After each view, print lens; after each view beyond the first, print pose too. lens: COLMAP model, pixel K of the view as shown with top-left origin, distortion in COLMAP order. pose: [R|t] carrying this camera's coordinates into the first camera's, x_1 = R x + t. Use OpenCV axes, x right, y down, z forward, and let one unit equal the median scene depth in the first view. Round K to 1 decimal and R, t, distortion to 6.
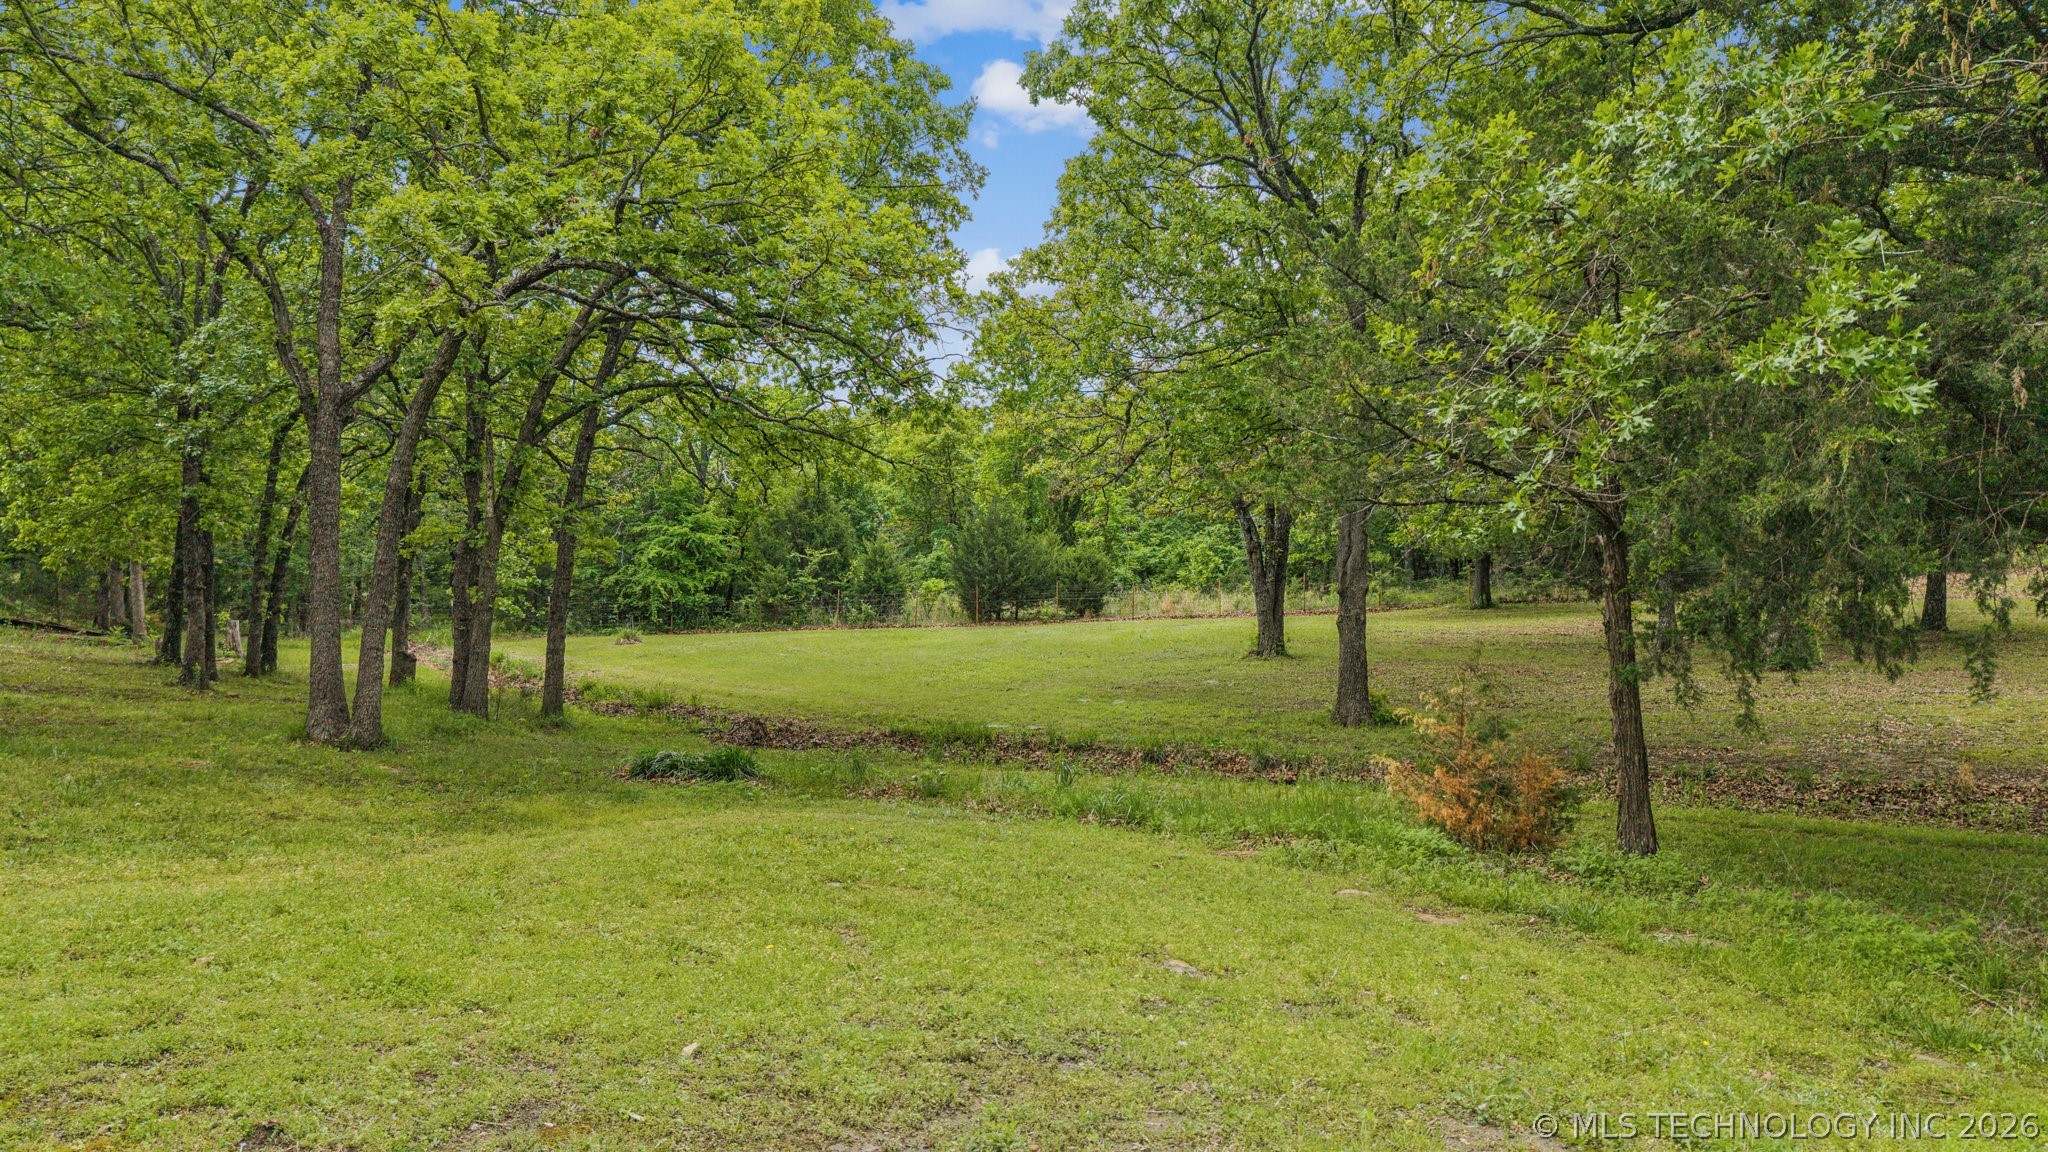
lens RADIAL K [[1377.6, 0, 1018.9], [0, 1377.6, 563.1], [0, 0, 1]] dist [0.007650, -0.010755]
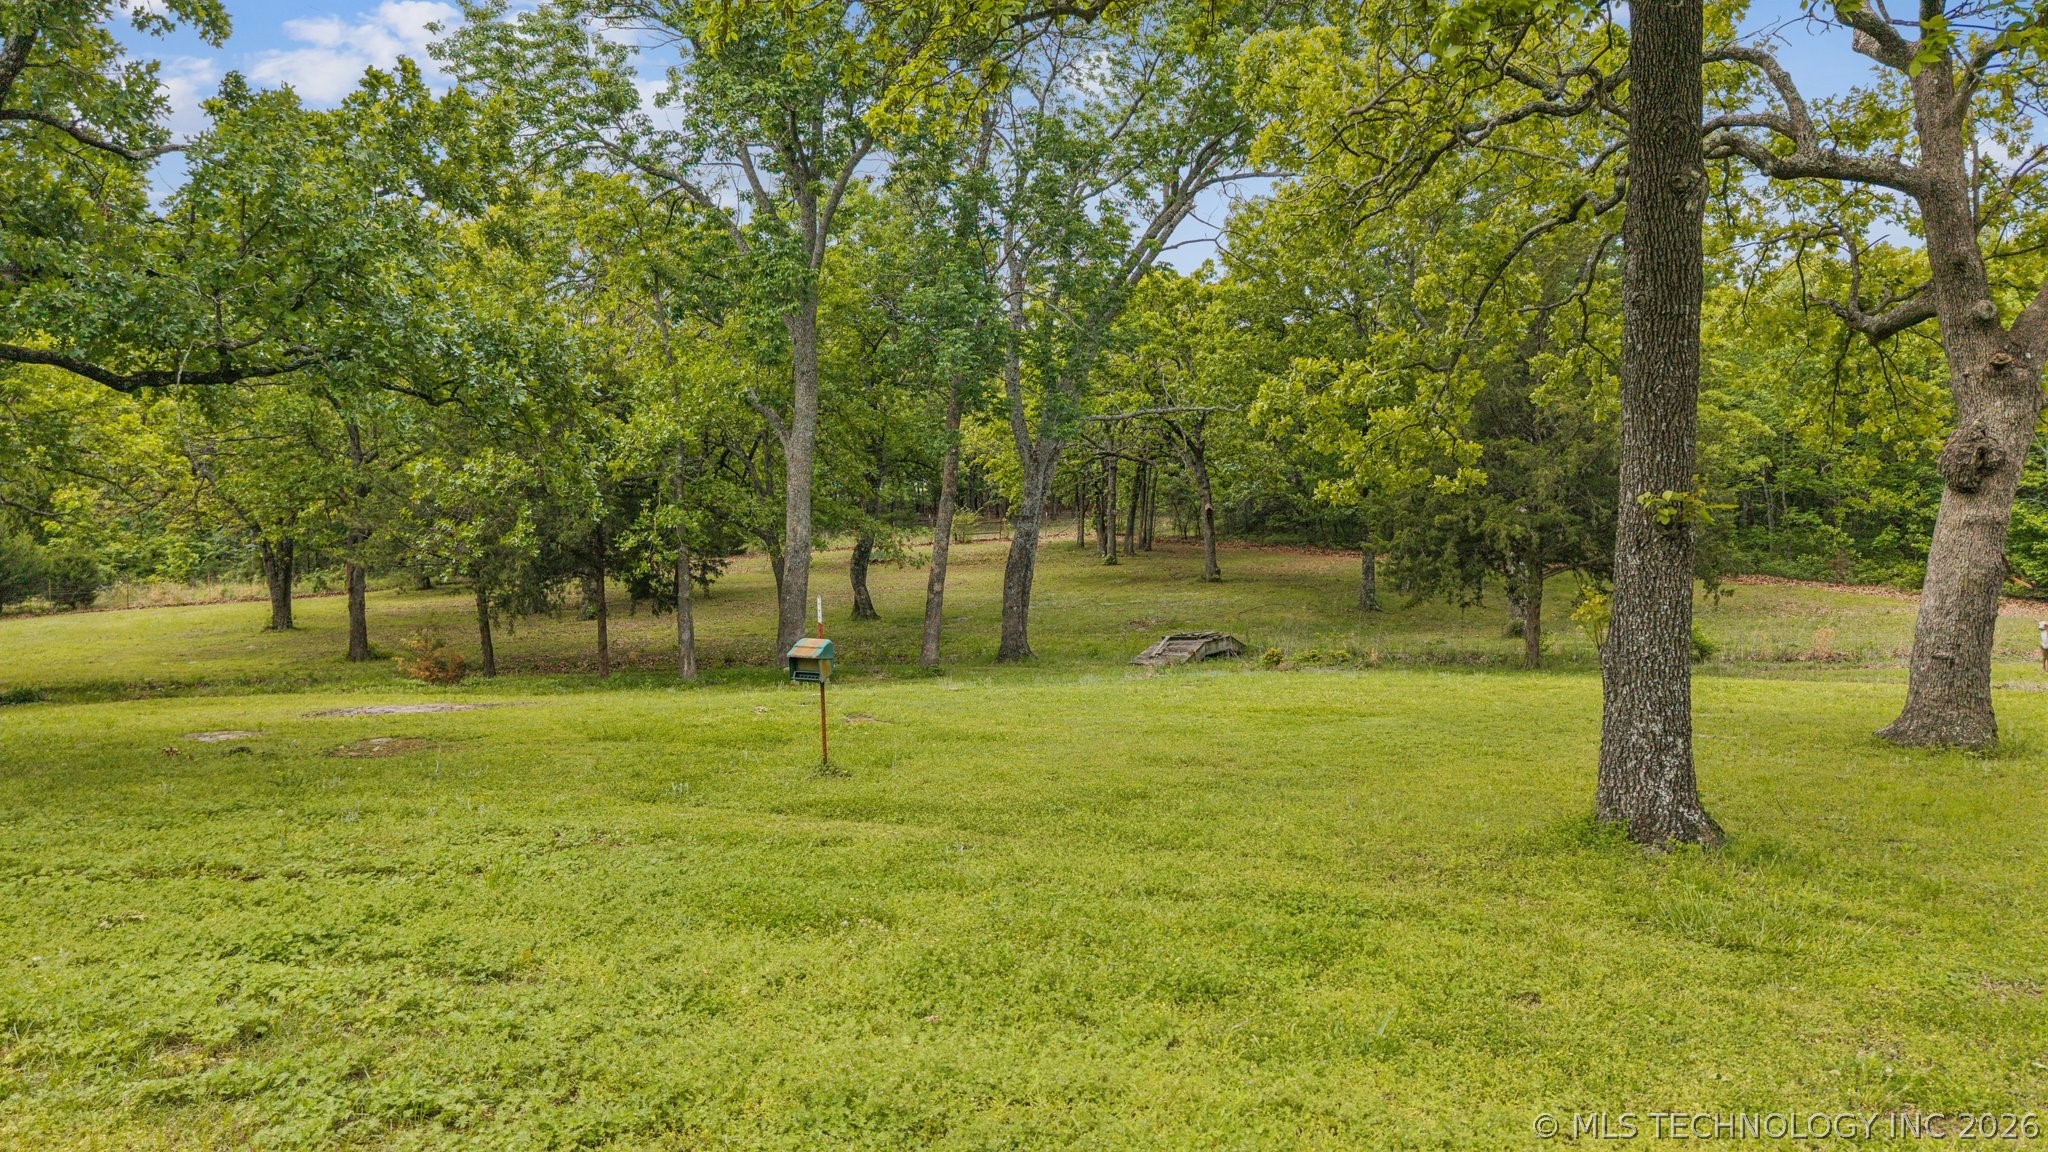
lens RADIAL K [[1377.6, 0, 1020.8], [0, 1377.6, 559.8], [0, 0, 1]] dist [0.007650, -0.010755]
pose [[0.739317, -0.024639, 0.672906, -0.148216], [0.010235, 0.999626, 0.025357, -0.024230], [-0.673280, -0.011859, 0.739293, -0.416791]]
